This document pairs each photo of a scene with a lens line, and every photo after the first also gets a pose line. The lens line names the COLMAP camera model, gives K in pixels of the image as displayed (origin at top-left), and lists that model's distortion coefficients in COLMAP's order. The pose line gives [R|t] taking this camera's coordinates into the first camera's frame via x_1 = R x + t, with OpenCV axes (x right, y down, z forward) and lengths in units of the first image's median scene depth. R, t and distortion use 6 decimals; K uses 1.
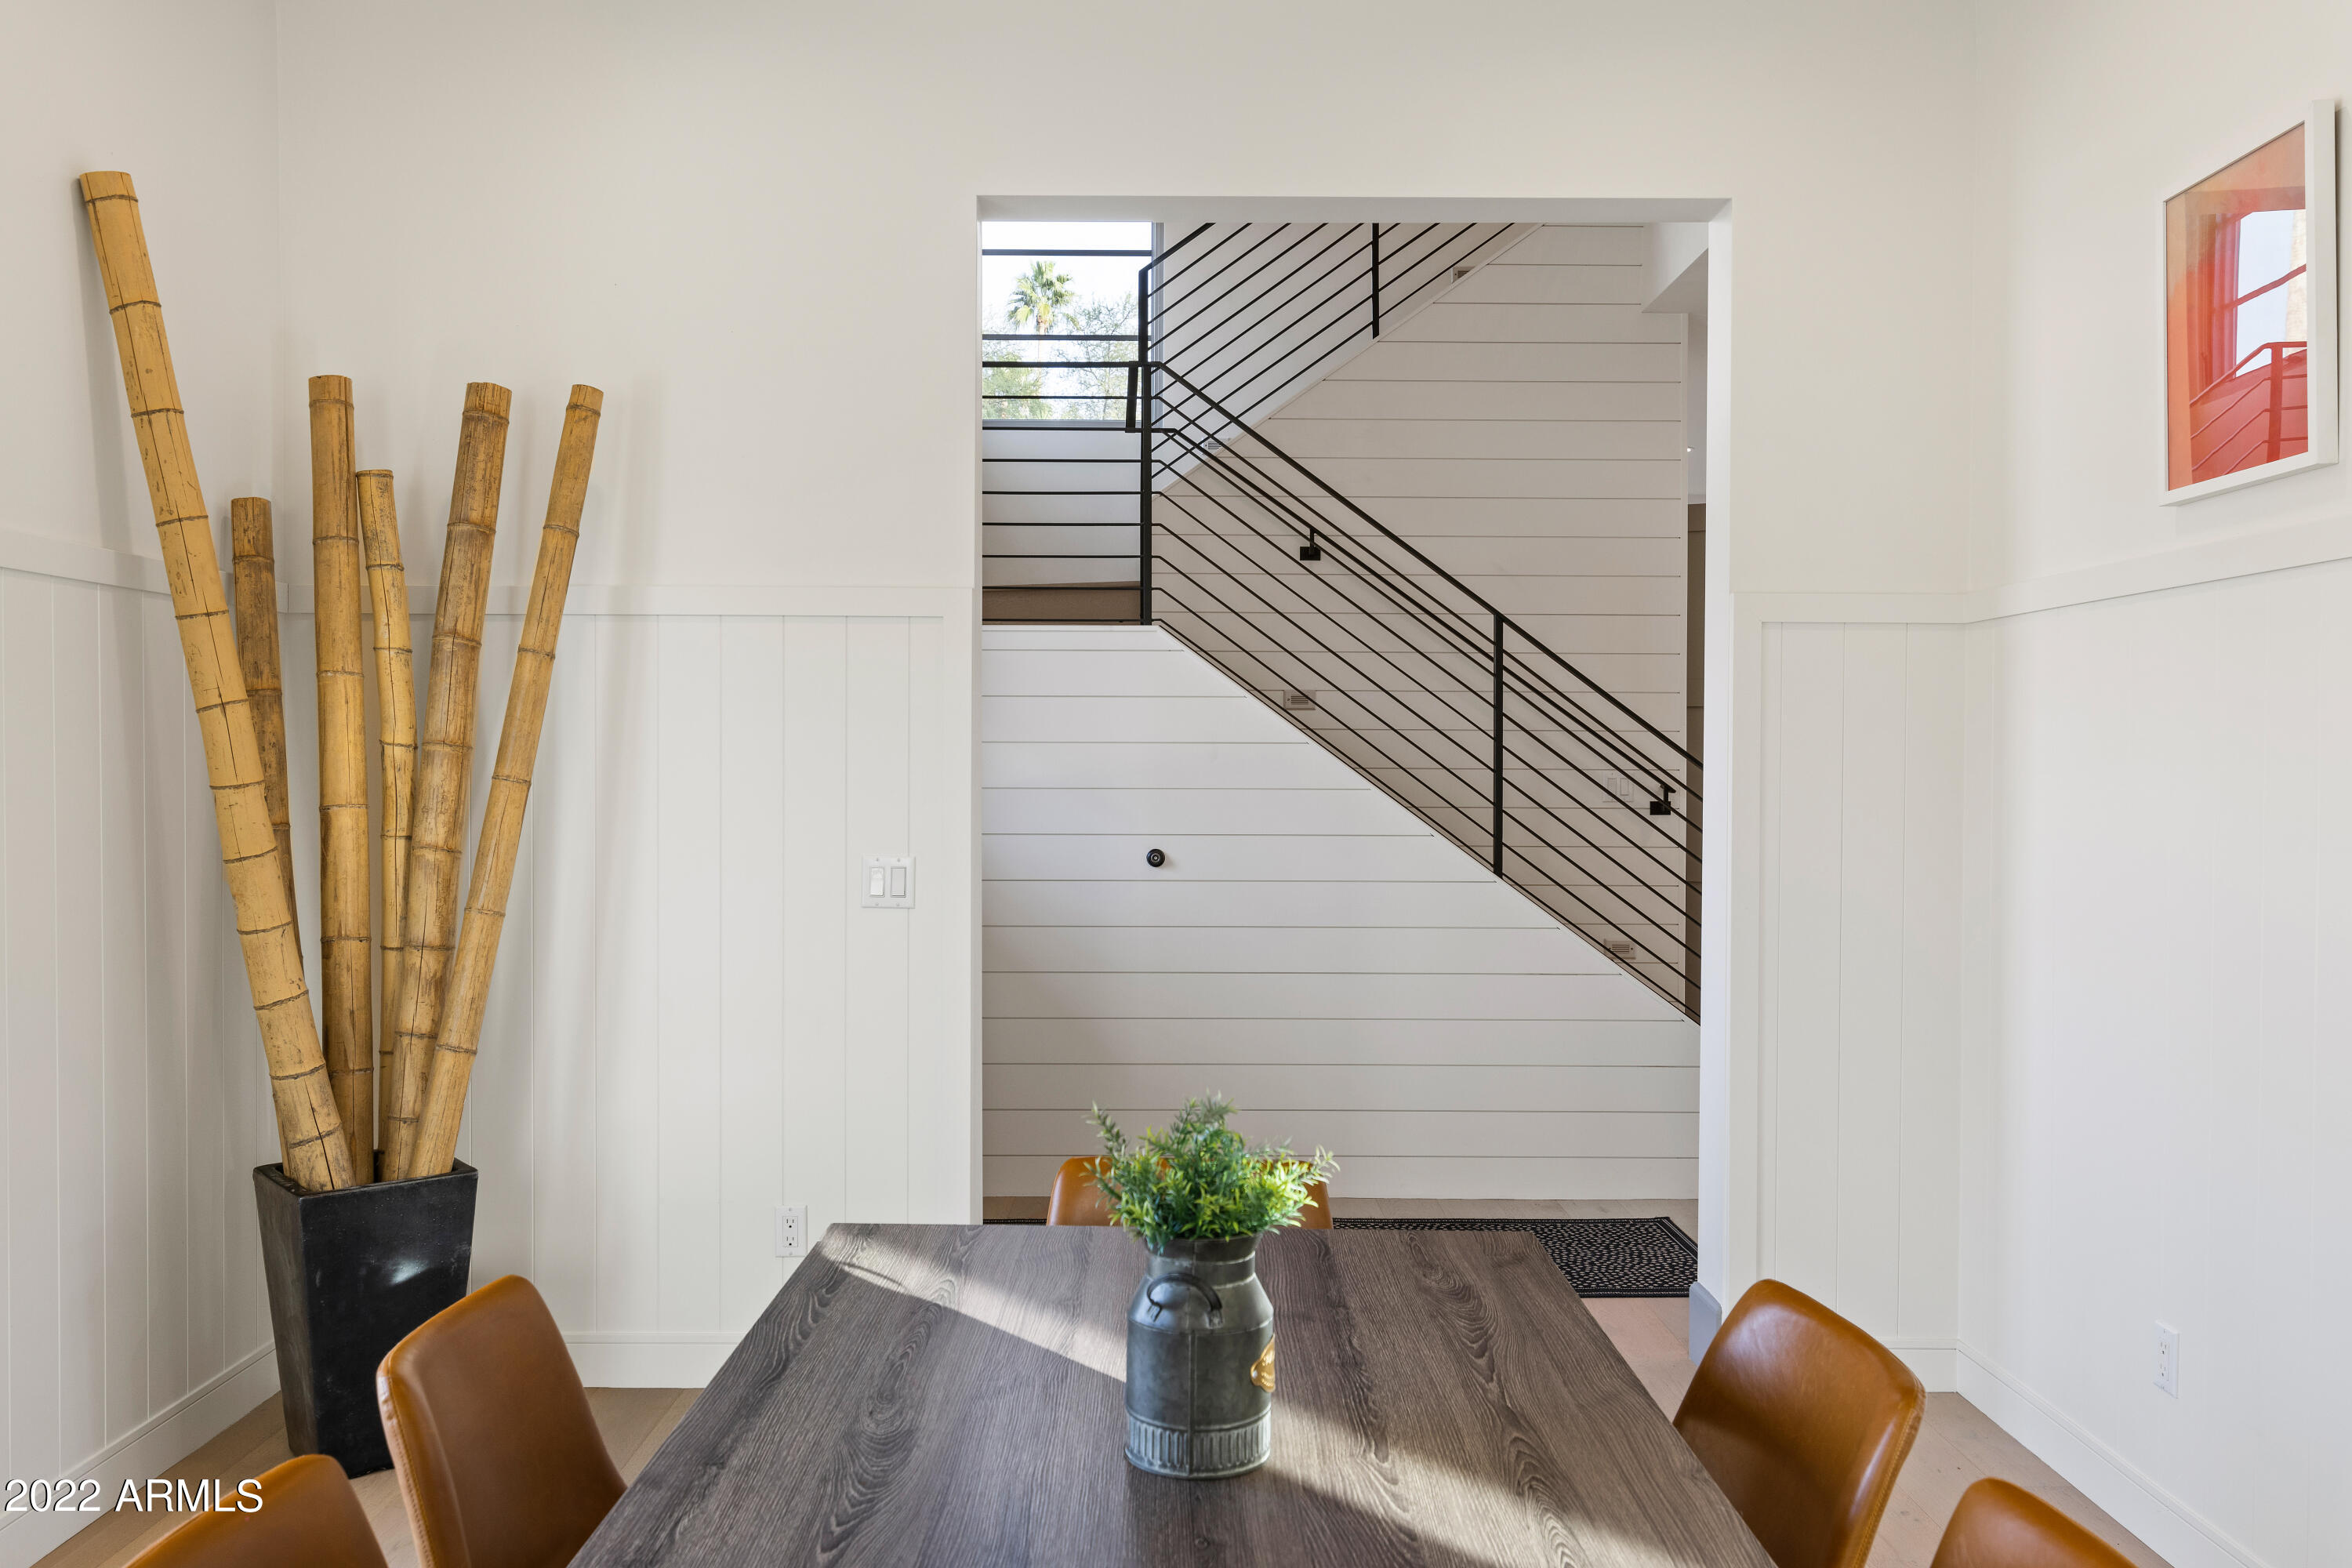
lens RADIAL K [[1795.6, 0, 1176.5], [0, 1795.6, 795.1], [0, 0, 1]] dist [-0.015191, -0.000123]
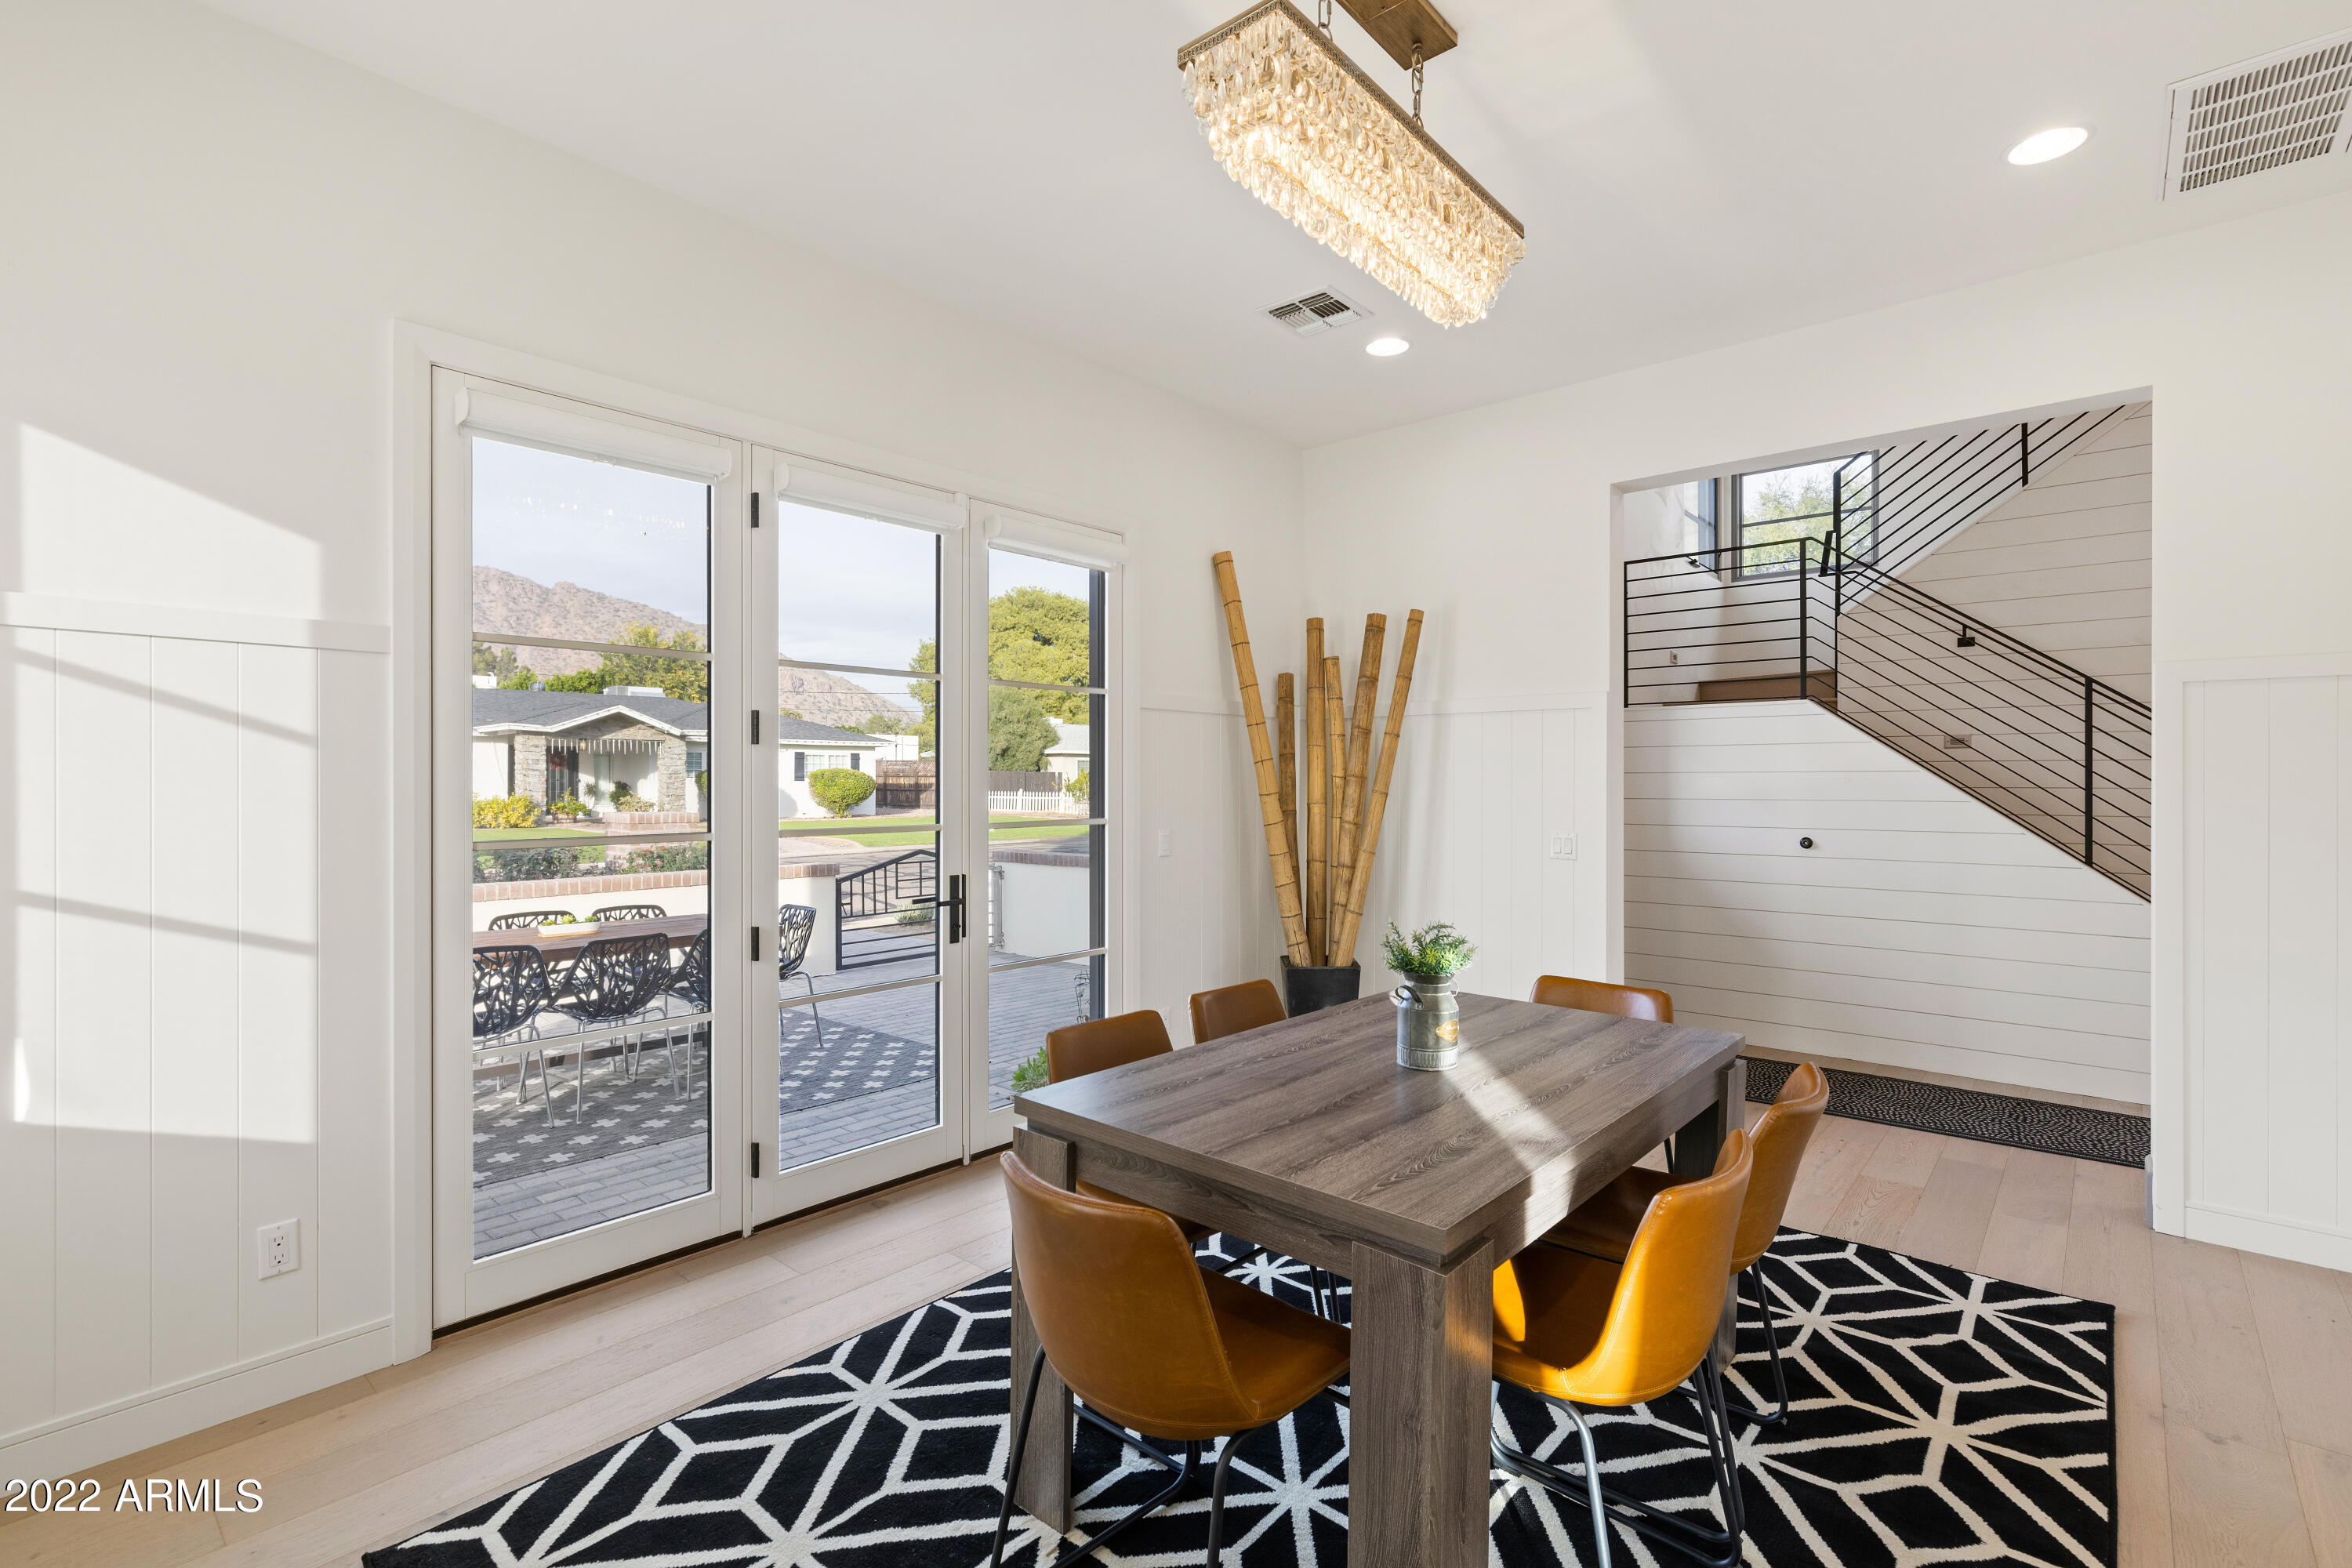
lens RADIAL K [[1066.5, 0, 1175.4], [0, 1066.5, 780.1], [0, 0, 1]] dist [-0.005302, 0.000040]
pose [[0.739161, -0.003824, -0.673518, 0.324160], [-0.011466, 0.999768, -0.018260, 0.003254], [0.673431, 0.021220, 0.738946, -0.140058]]
